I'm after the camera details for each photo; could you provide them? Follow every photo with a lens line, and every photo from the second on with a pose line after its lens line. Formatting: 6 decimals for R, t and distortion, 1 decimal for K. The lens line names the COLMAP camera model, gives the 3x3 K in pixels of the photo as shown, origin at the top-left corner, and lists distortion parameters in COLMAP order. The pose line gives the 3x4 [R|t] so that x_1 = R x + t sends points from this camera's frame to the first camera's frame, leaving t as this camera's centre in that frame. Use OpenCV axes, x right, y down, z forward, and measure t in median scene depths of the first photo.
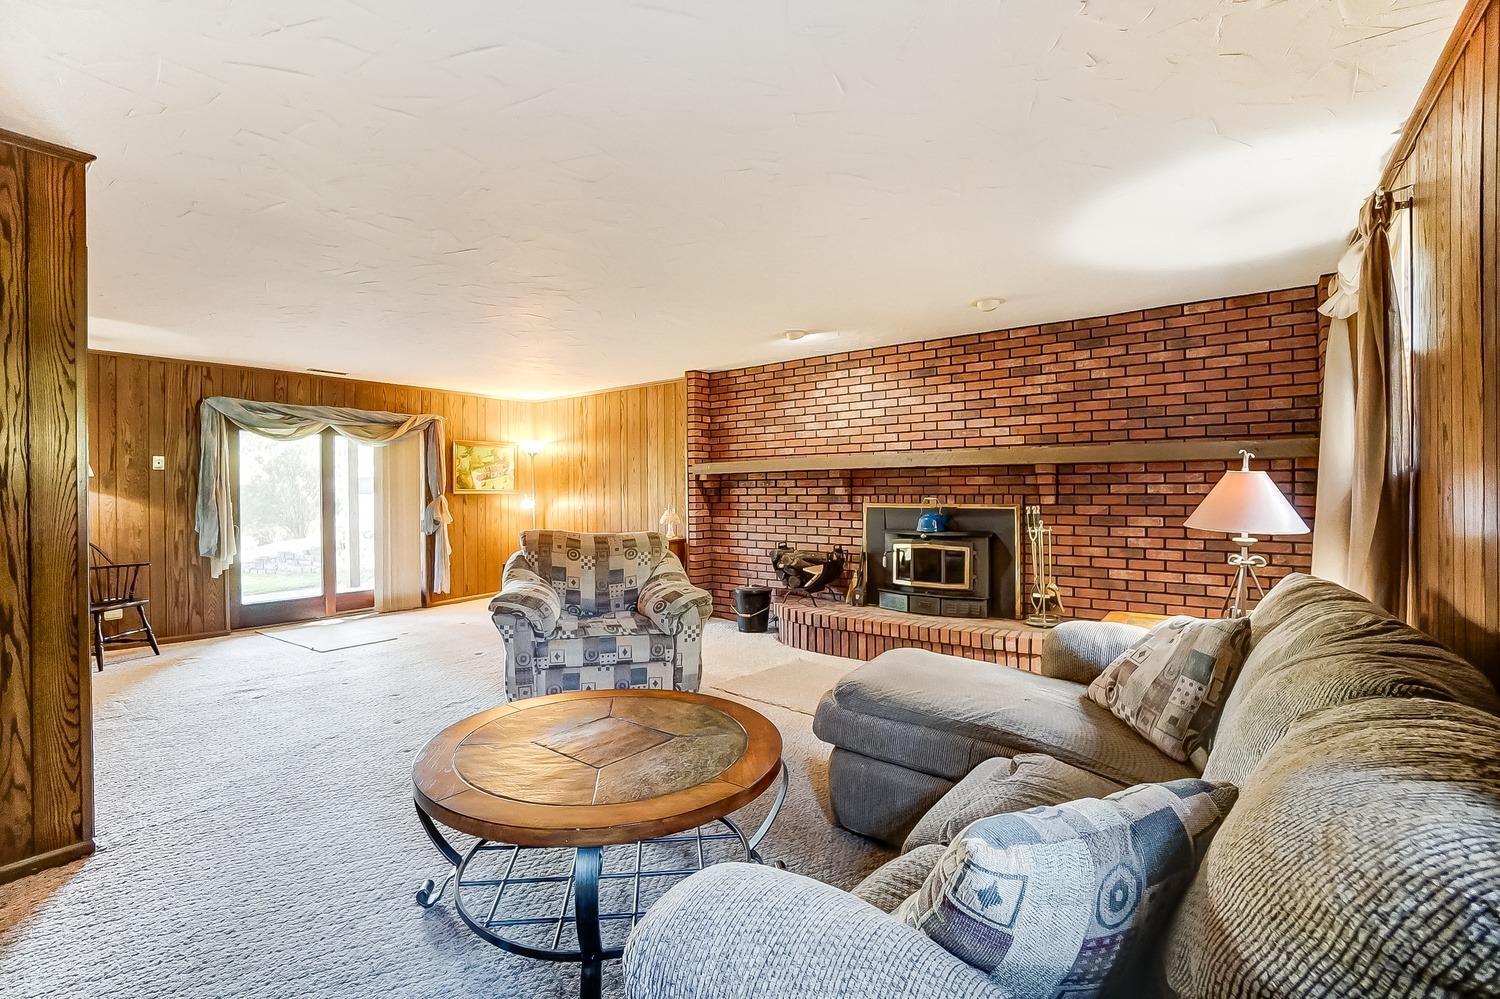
lens RADIAL K [[655.6, 0, 748.4], [0, 655.6, 498.8], [0, 0, 1]] dist [-0.004307, 0.000270]
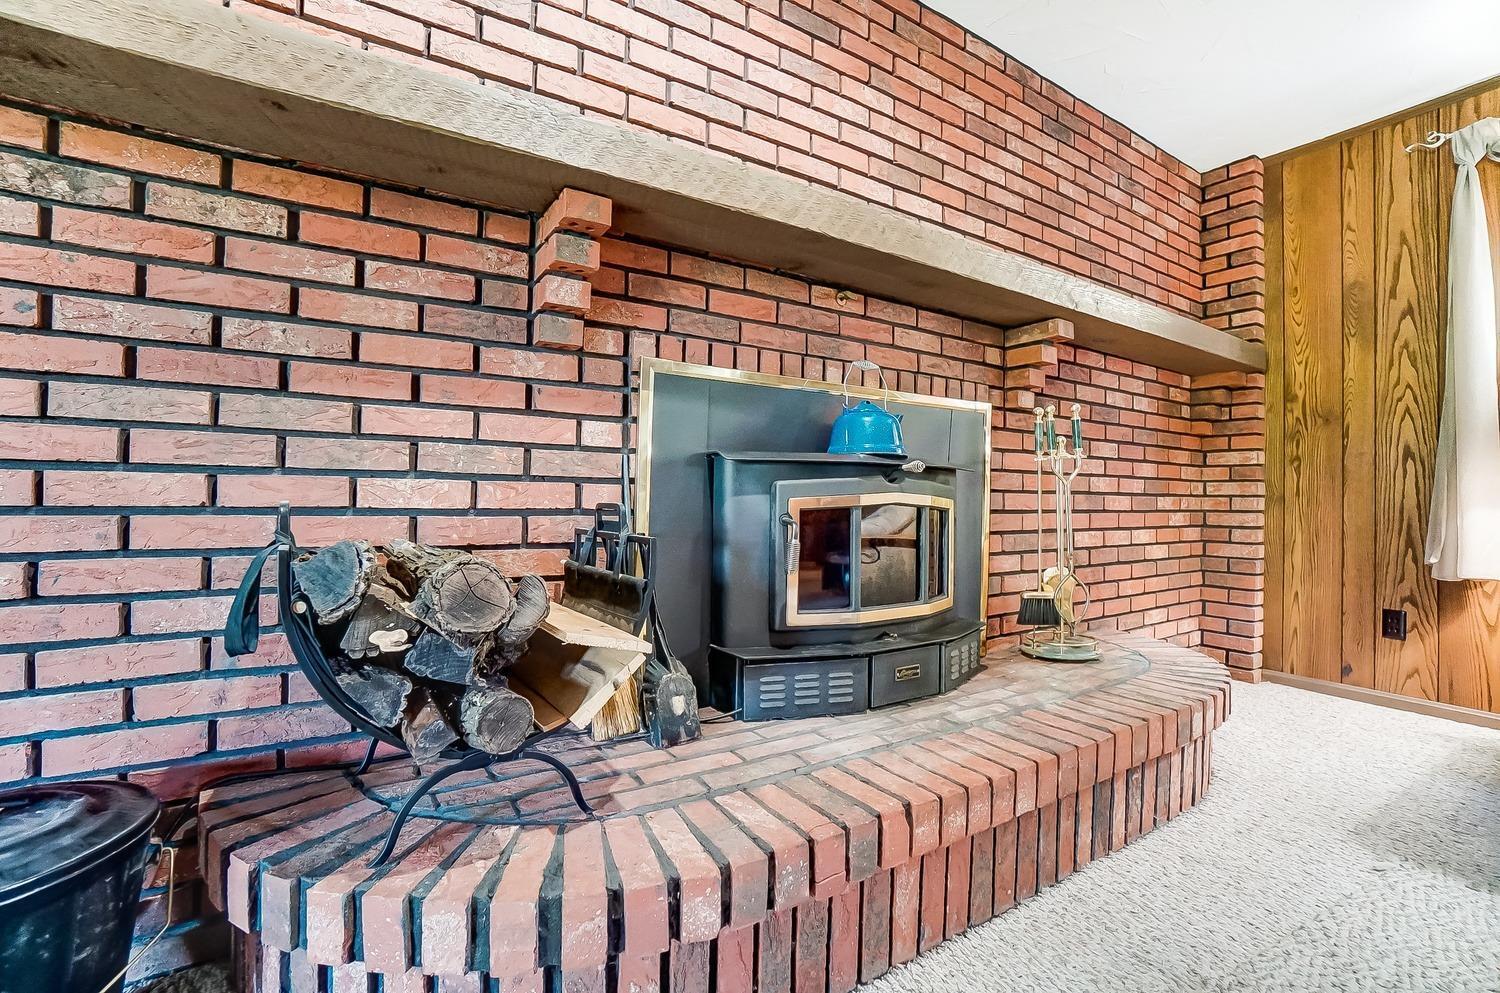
lens RADIAL K [[655.6, 0, 748.1], [0, 655.6, 491.1], [0, 0, 1]] dist [-0.004307, 0.000270]
pose [[0.360828, 0.011590, 0.932560, -0.070317], [-0.014348, 0.999873, -0.006875, 0.063663], [-0.932522, -0.010900, 0.360949, 0.845209]]
